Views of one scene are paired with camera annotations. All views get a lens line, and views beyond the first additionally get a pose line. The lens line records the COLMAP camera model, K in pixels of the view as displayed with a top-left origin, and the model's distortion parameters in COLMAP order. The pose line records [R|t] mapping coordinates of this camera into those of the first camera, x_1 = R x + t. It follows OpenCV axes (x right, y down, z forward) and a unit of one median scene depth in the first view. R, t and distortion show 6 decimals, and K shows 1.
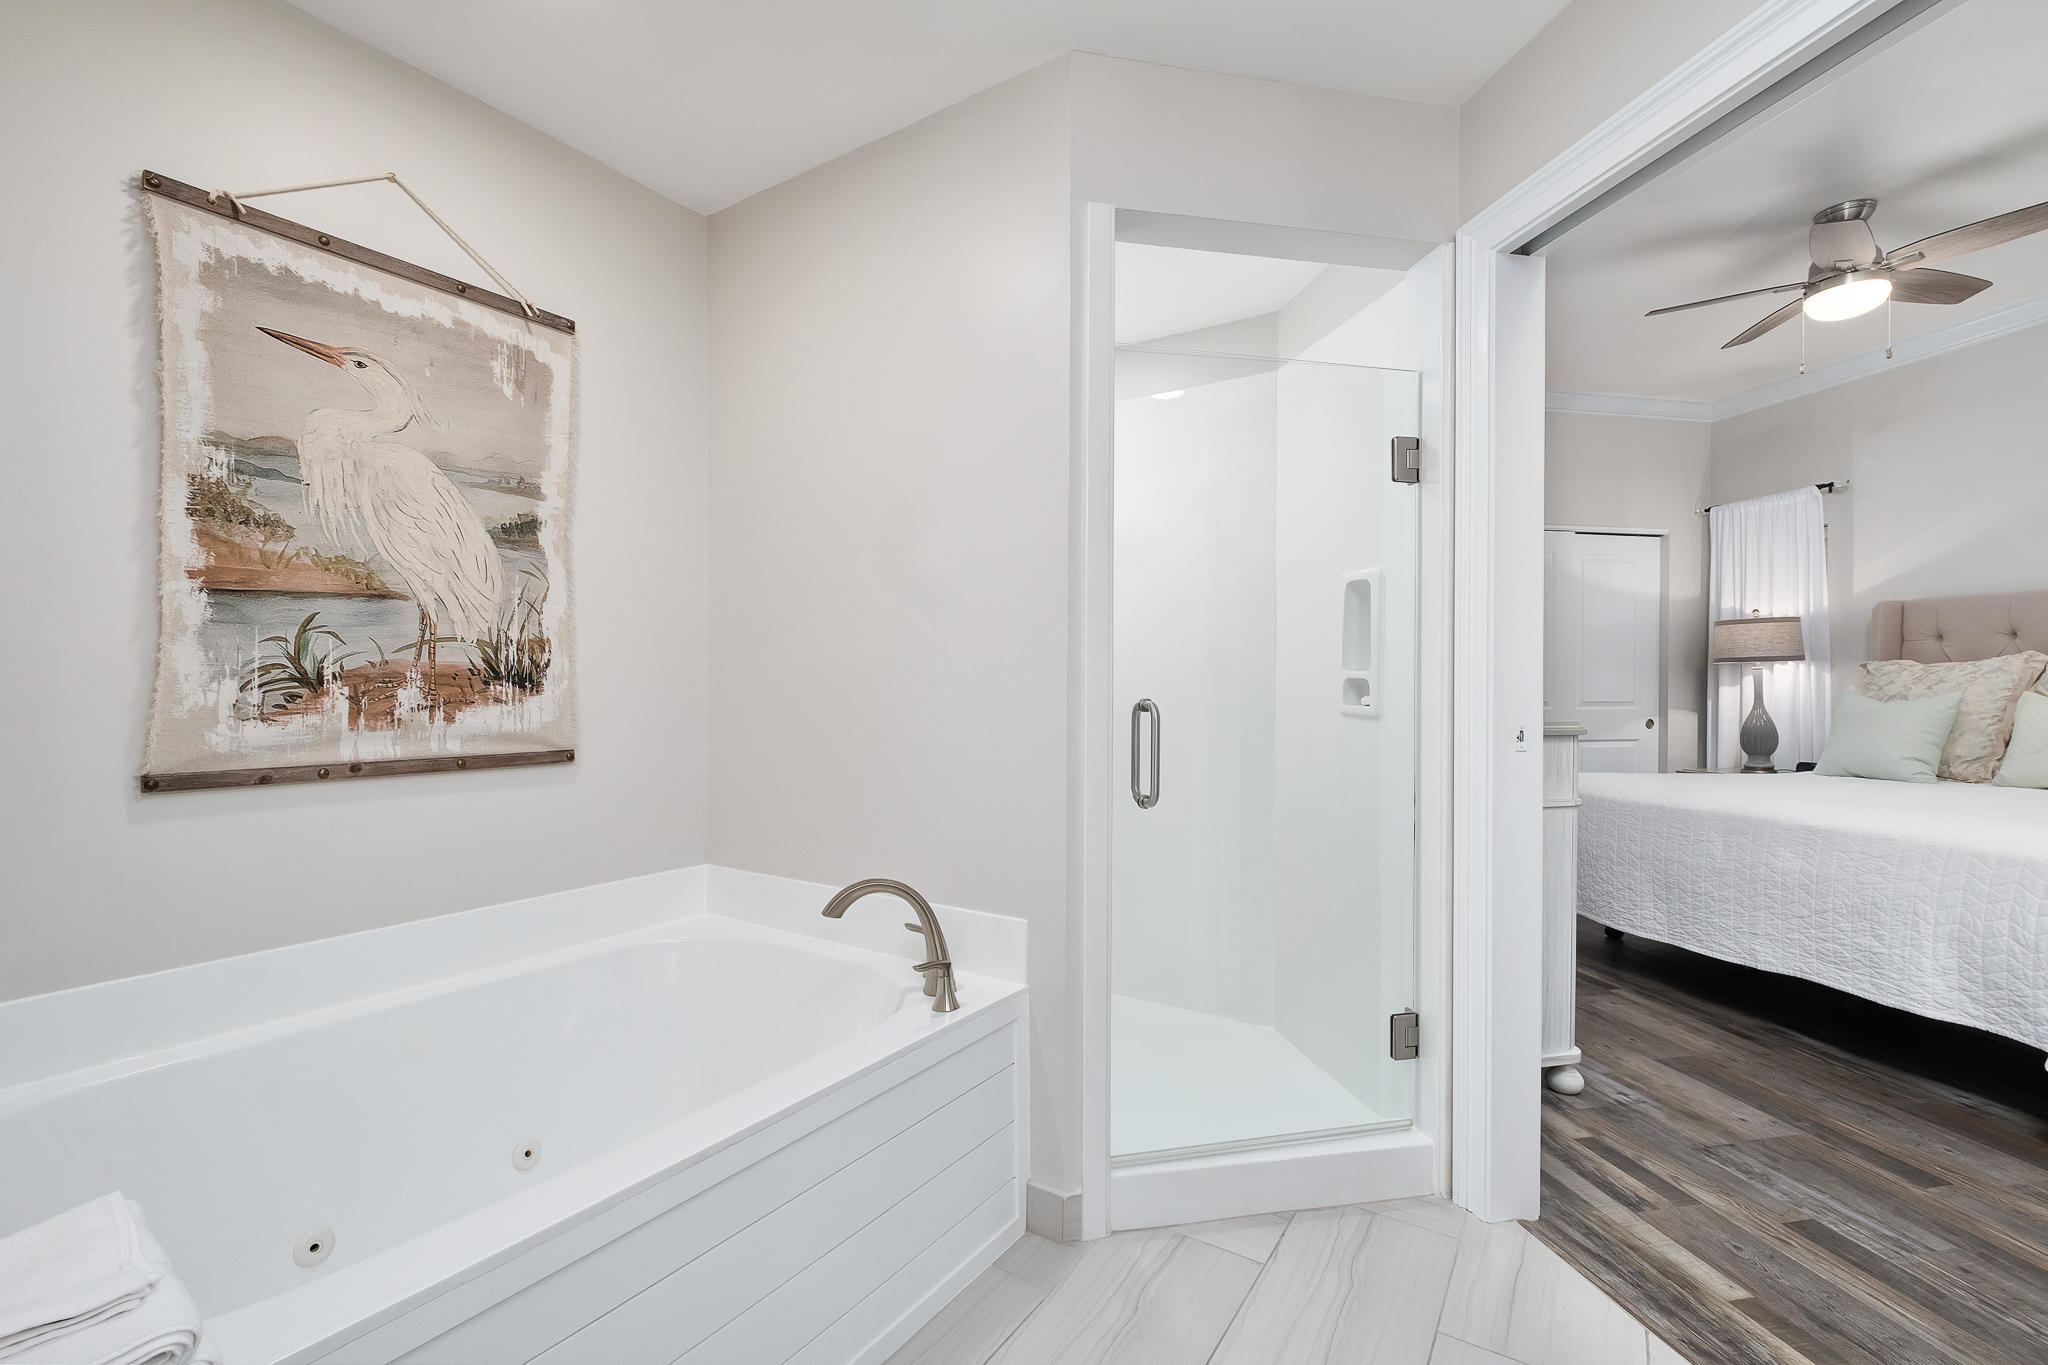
lens RADIAL K [[902.2, 0, 1025.9], [0, 902.2, 683.4], [0, 0, 1]] dist [-0.004380, 0.000994]
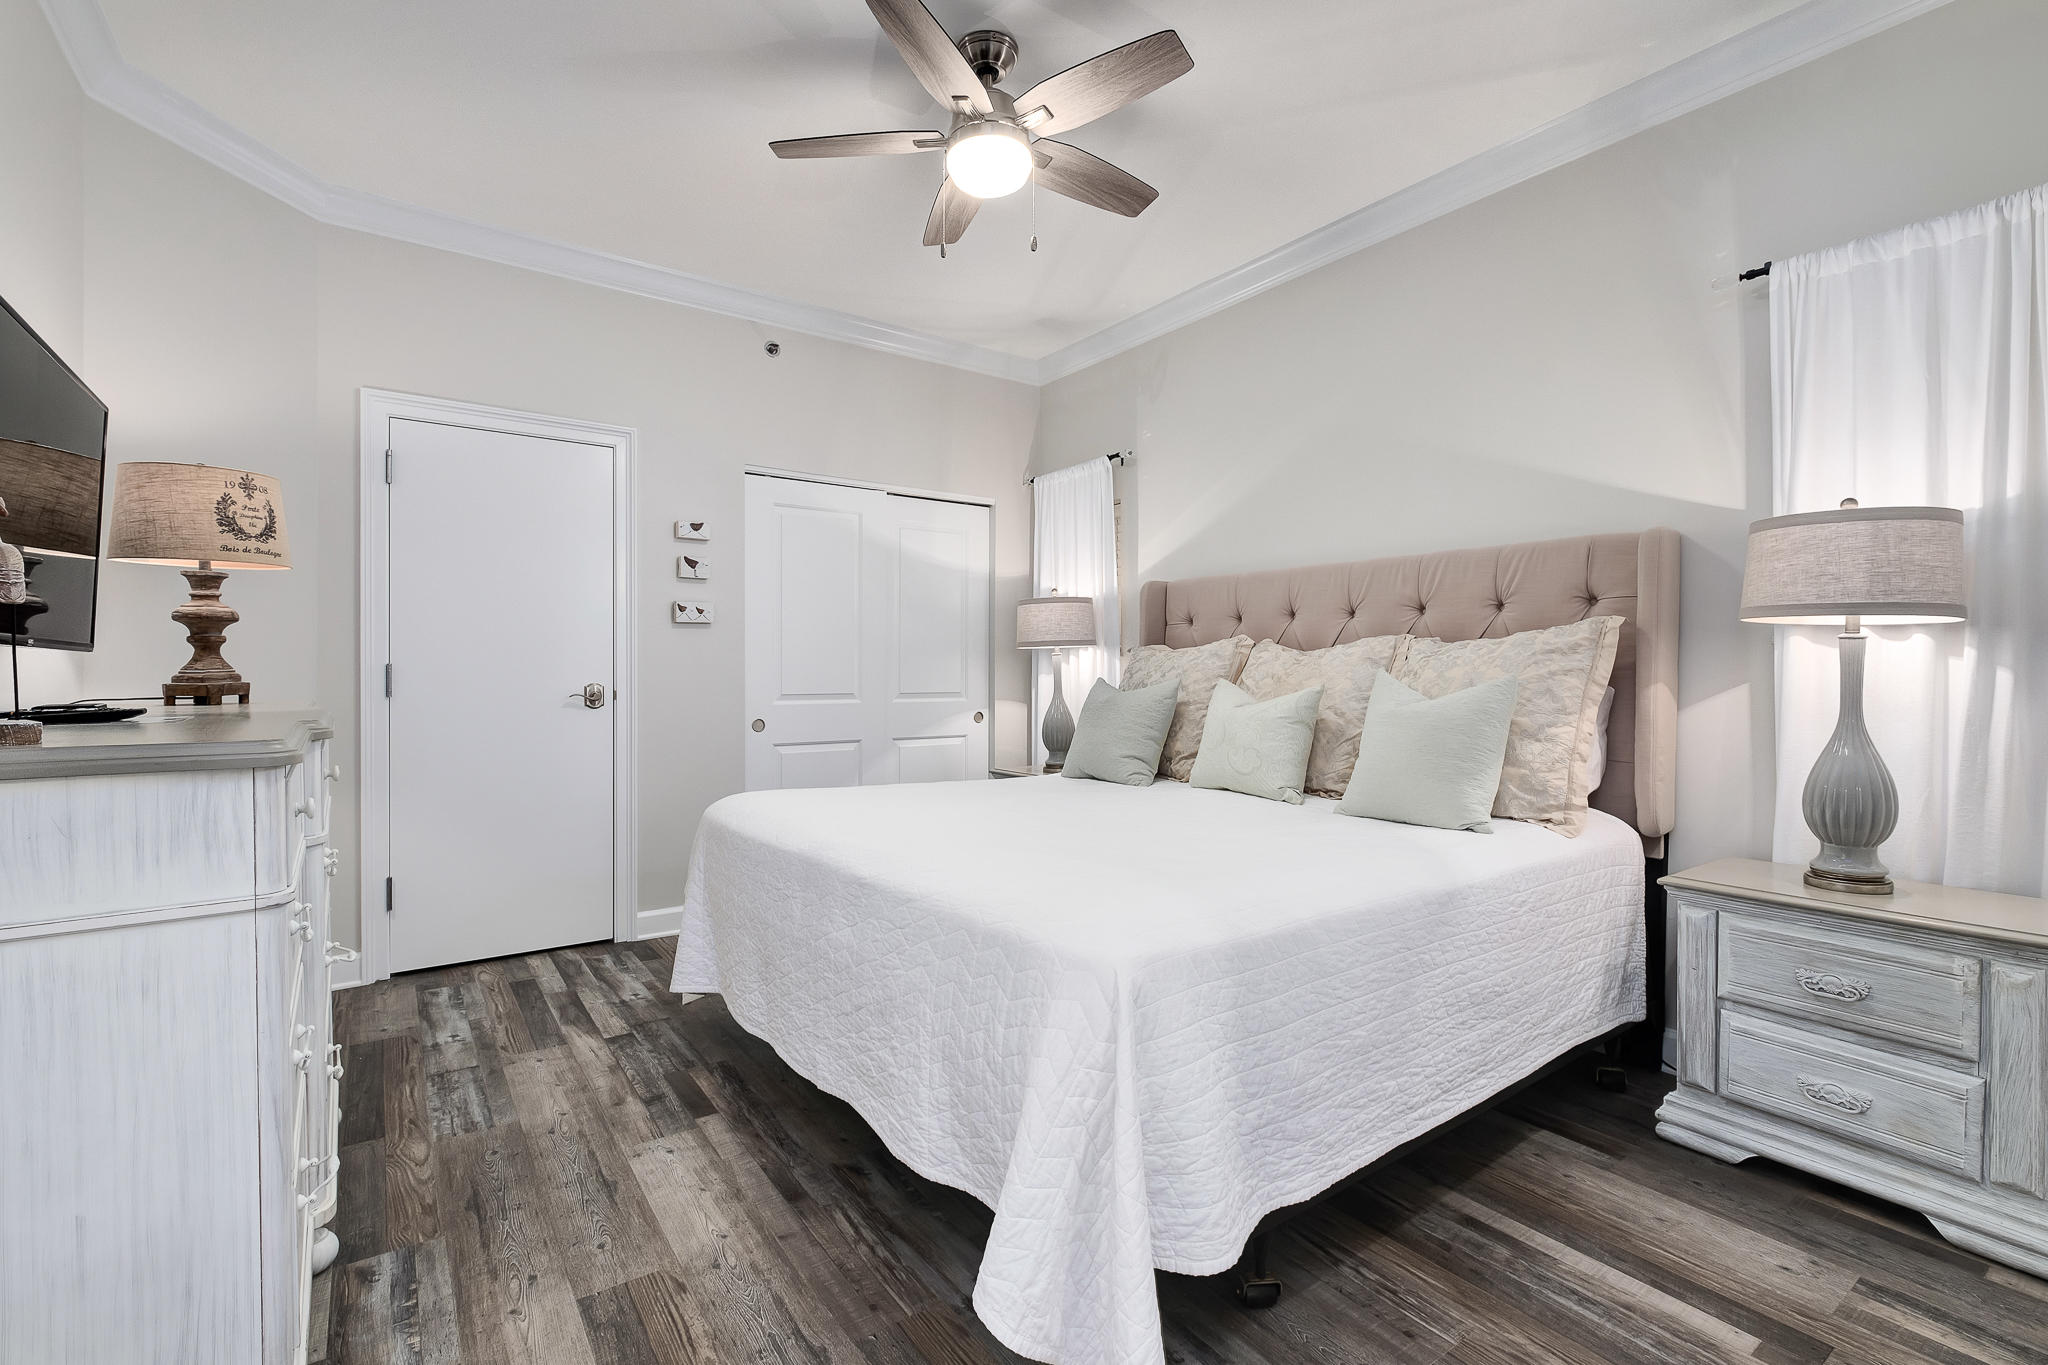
lens RADIAL K [[902.2, 0, 1033.8], [0, 902.2, 670.0], [0, 0, 1]] dist [-0.004380, 0.000994]
pose [[0.908478, 0.000202, 0.417933, 0.475394], [0.001310, 0.999994, -0.003331, 0.002356], [-0.417931, 0.003574, 0.908472, 0.218376]]
